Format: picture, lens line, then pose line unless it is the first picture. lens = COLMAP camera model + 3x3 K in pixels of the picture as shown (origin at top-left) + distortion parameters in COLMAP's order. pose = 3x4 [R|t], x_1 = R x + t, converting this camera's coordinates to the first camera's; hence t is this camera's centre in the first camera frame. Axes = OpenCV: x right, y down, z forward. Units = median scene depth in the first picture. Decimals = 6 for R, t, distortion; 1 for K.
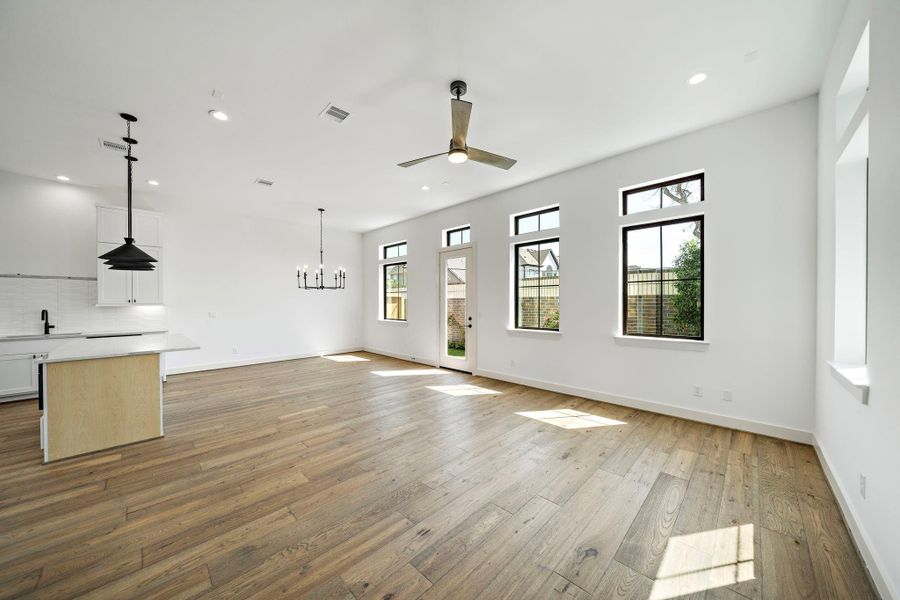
lens RADIAL K [[307.4, 0, 447.8], [0, 307.4, 303.9], [0, 0, 1]] dist [-0.007346, 0.000139]
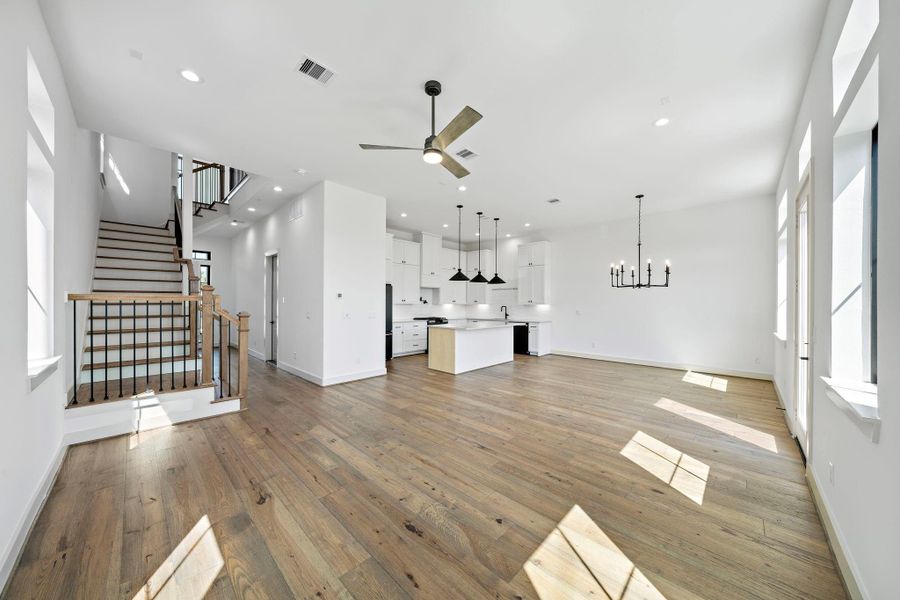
lens RADIAL K [[307.4, 0, 449.6], [0, 307.4, 304.0], [0, 0, 1]] dist [-0.007346, 0.000139]
pose [[0.018085, 0.006673, -0.999814, 0.669043], [-0.009780, 0.999931, 0.006497, -0.004038], [0.999789, 0.009661, 0.018149, 0.672117]]
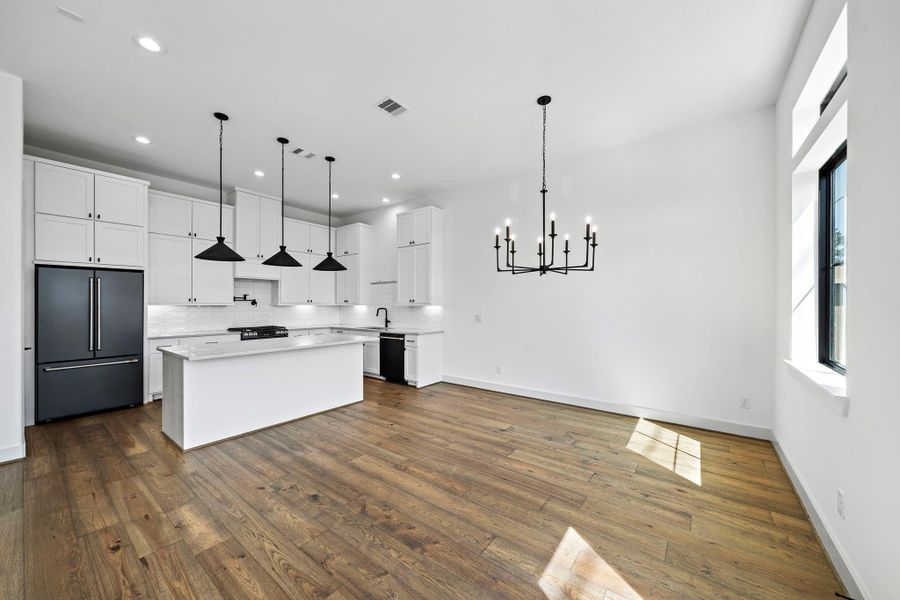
lens RADIAL K [[331.6, 0, 448.9], [0, 331.6, 303.4], [0, 0, 1]] dist [-0.002497, -0.000213]
pose [[0.127868, 0.003231, -0.991786, 0.093035], [-0.004897, 0.999985, 0.002627, -0.004993], [0.991779, 0.004521, 0.127882, 1.192082]]
